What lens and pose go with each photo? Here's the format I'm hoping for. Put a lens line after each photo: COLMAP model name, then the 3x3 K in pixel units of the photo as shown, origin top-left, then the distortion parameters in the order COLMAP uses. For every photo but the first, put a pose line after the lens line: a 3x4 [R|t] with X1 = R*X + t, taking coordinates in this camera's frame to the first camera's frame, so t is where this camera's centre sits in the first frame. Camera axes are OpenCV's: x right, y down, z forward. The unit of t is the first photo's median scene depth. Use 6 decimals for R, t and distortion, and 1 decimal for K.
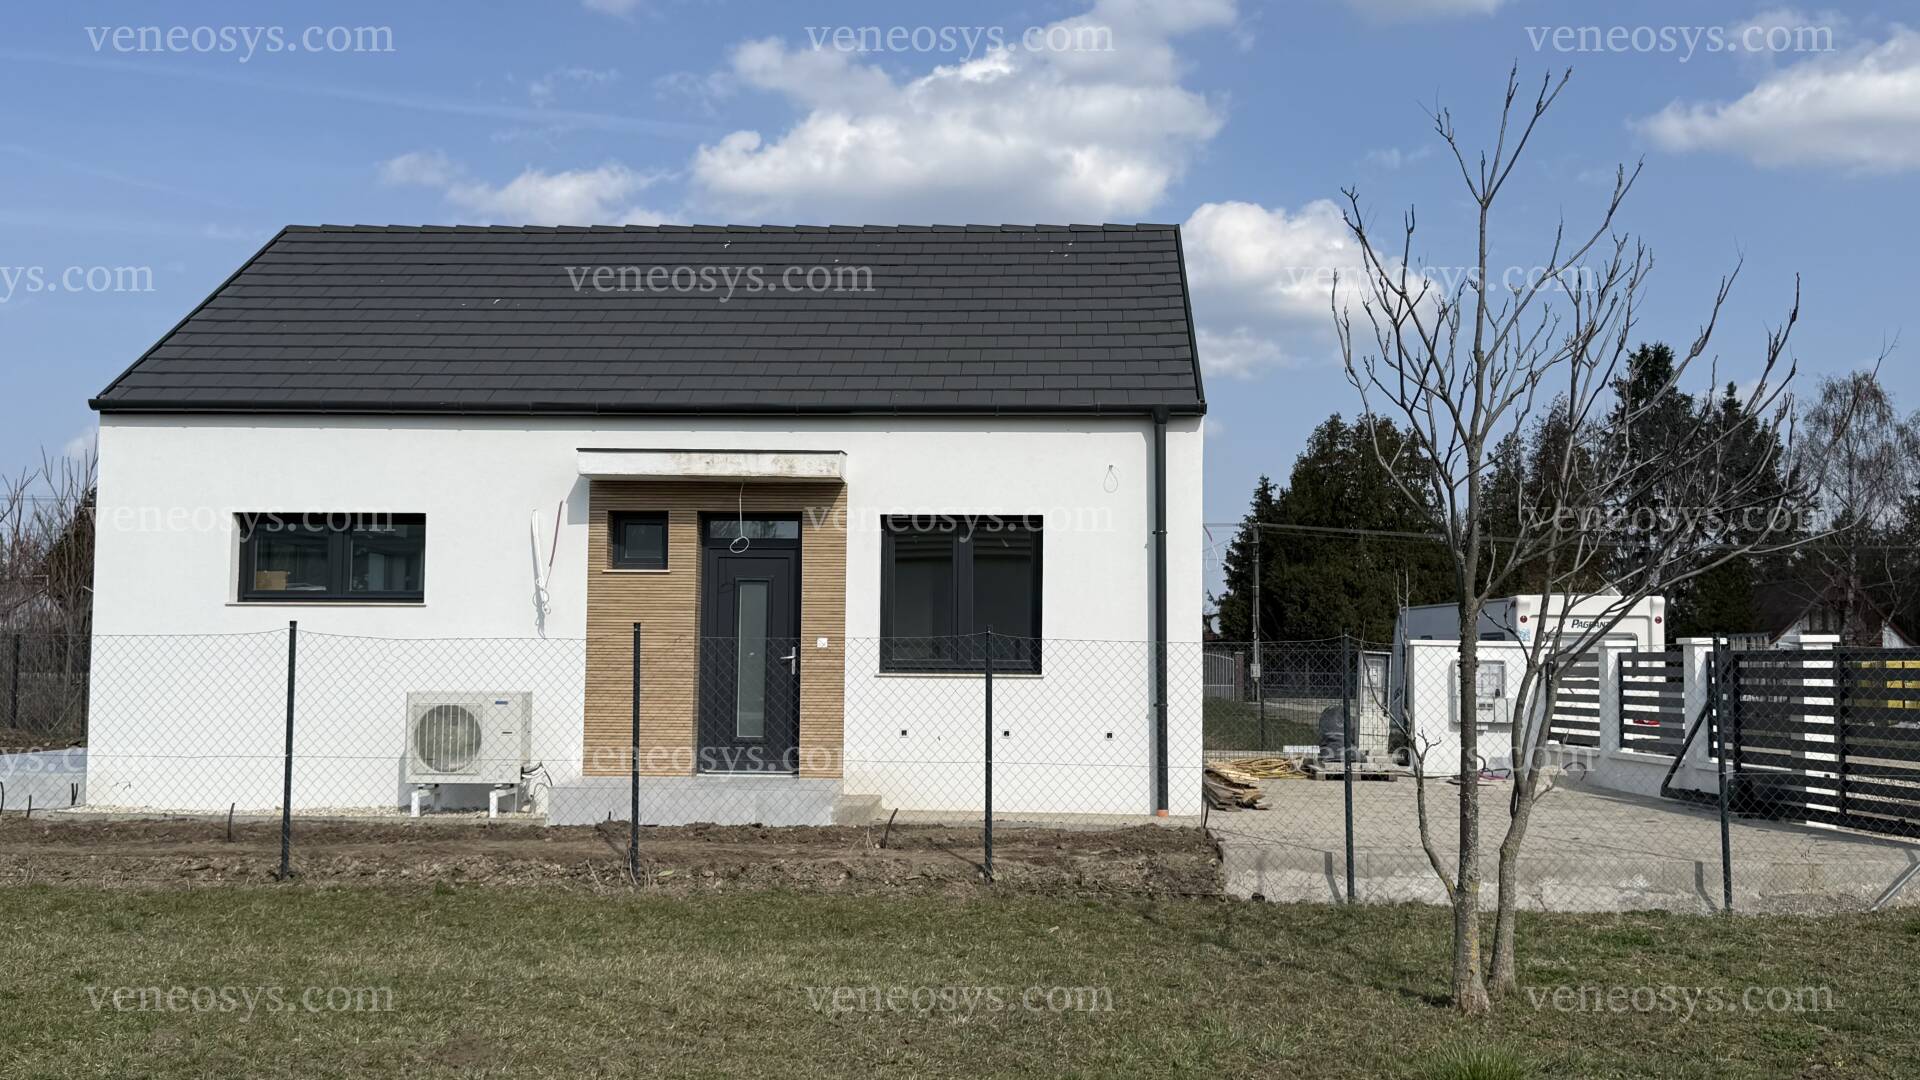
lens RADIAL K [[1544.6, 0, 960.0], [0, 1544.6, 540.0], [0, 0, 1]] dist [-0.039933, -0.000909]
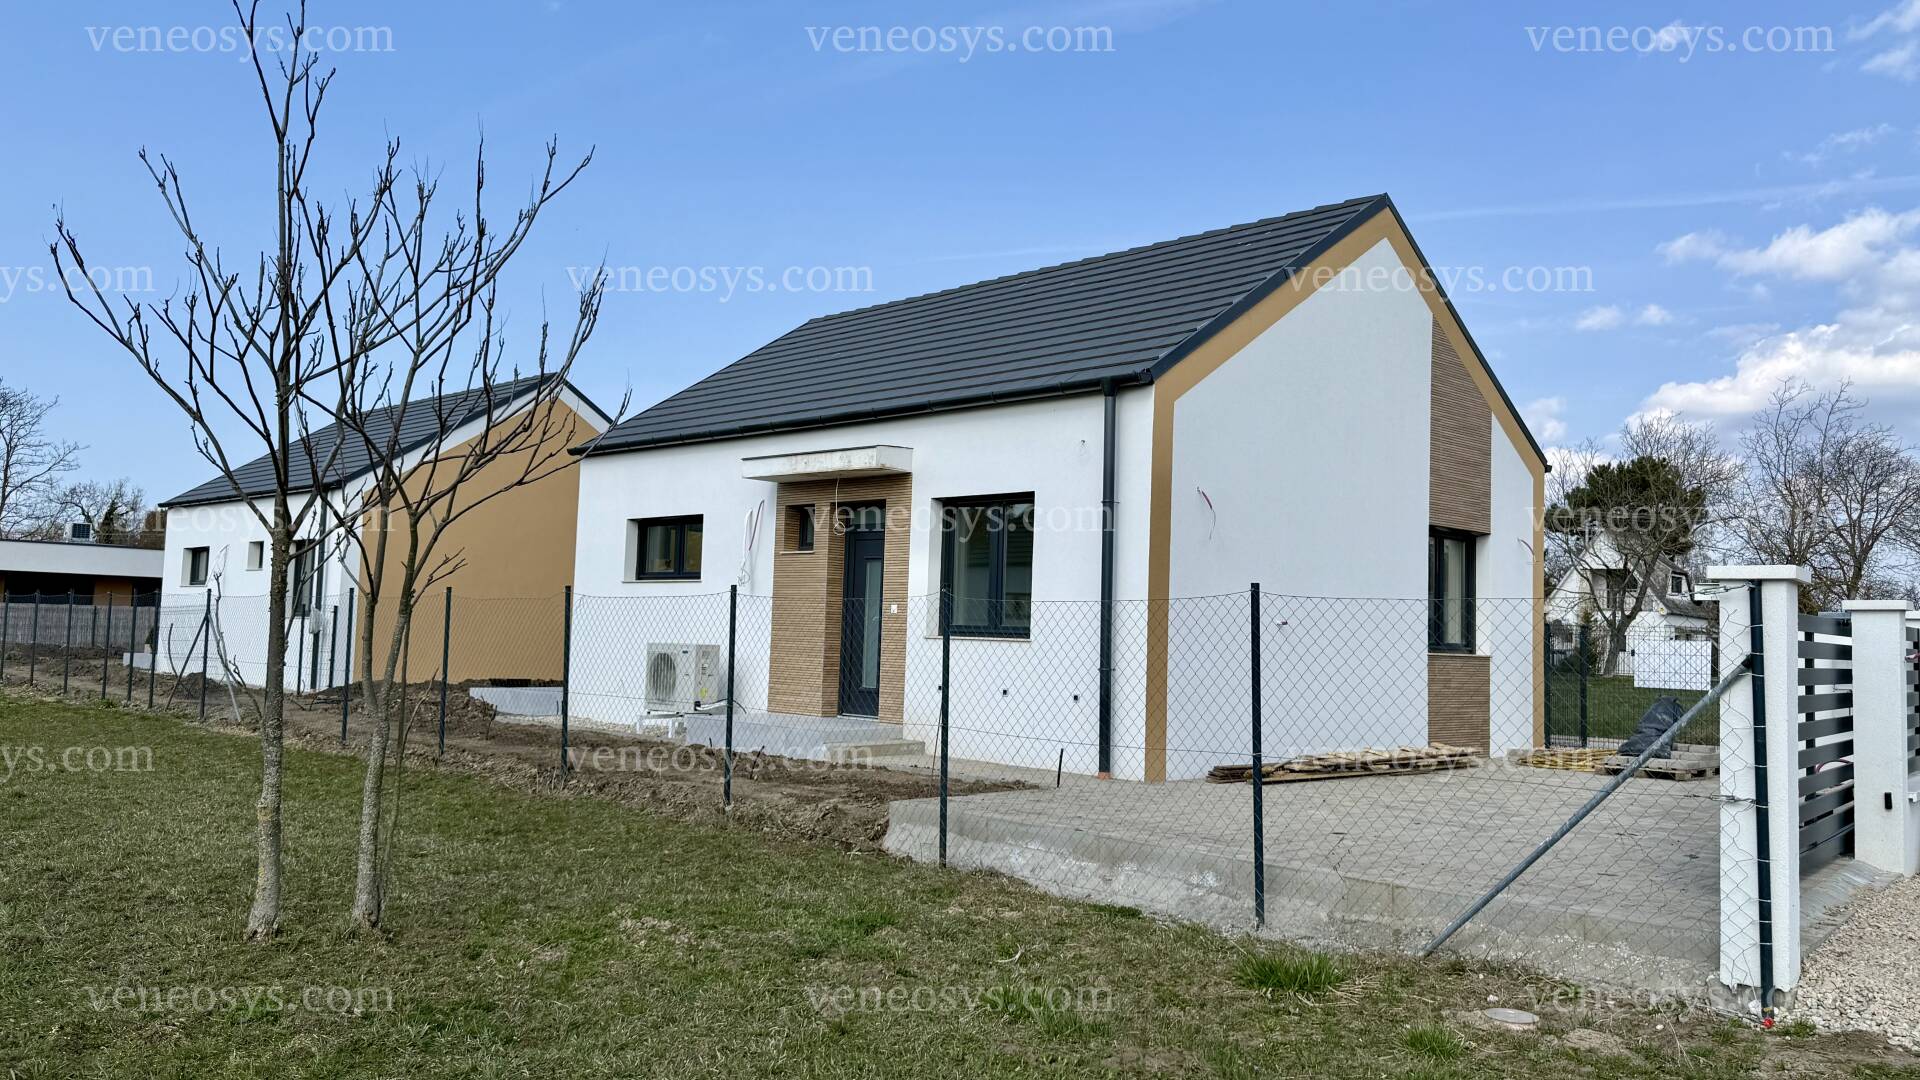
lens RADIAL K [[1359.4, 0, 960.0], [0, 1359.4, 540.0], [0, 0, 1]] dist [0.032760, -0.079840]
pose [[0.747027, -0.028268, -0.664192, 0.634200], [0.017995, 0.999589, -0.022303, 0.037657], [0.664550, 0.004708, 0.747229, 0.257654]]
